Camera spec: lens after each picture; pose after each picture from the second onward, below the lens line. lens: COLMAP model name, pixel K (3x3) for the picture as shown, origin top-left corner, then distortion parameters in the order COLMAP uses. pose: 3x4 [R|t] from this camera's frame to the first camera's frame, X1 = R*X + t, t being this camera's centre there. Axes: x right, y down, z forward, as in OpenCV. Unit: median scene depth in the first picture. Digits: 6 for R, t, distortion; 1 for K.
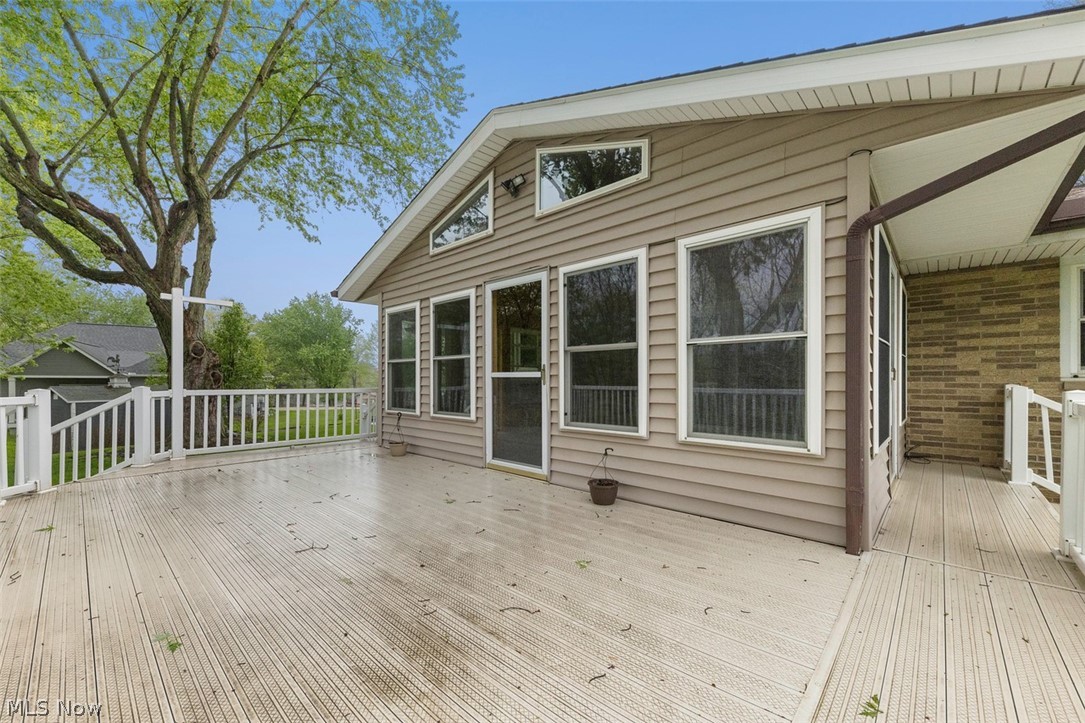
lens RADIAL K [[434.6, 0, 526.1], [0, 434.6, 379.1], [0, 0, 1]] dist [0.003445, 0.000158]
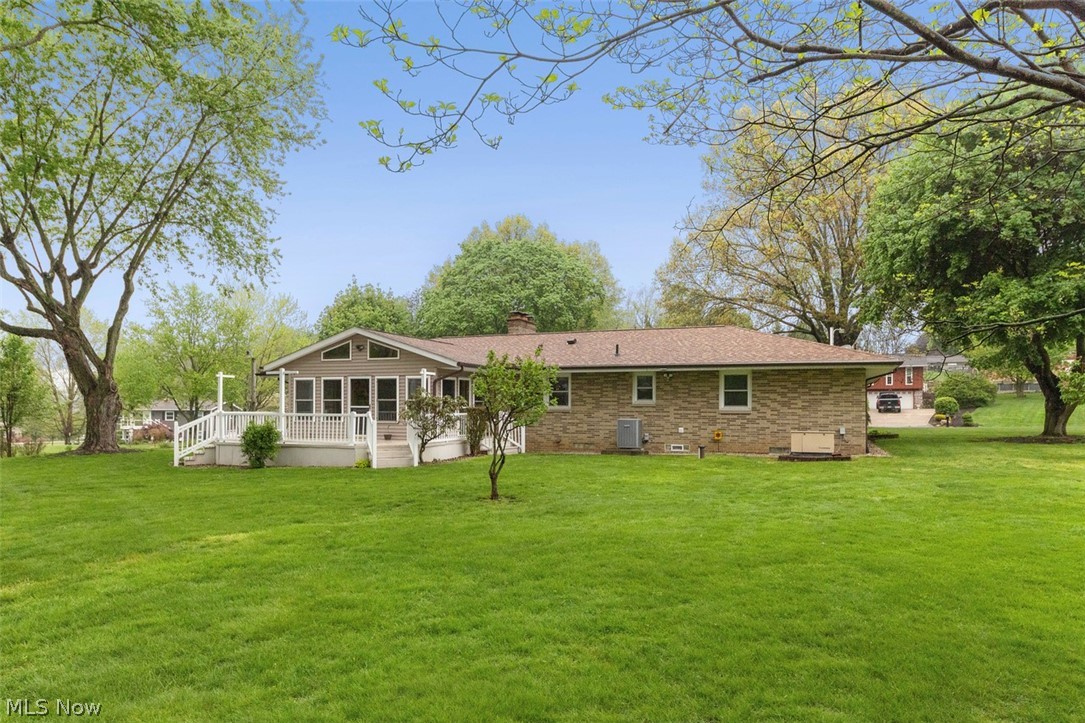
lens RADIAL K [[738.3, 0, 541.1], [0, 738.3, 363.7], [0, 0, 1]] dist [-0.009288, -0.006857]
pose [[0.923925, 0.018322, 0.382135, -0.960753], [-0.002427, 0.999113, -0.042038, -0.113846], [-0.382566, 0.037912, 0.923150, -4.986858]]
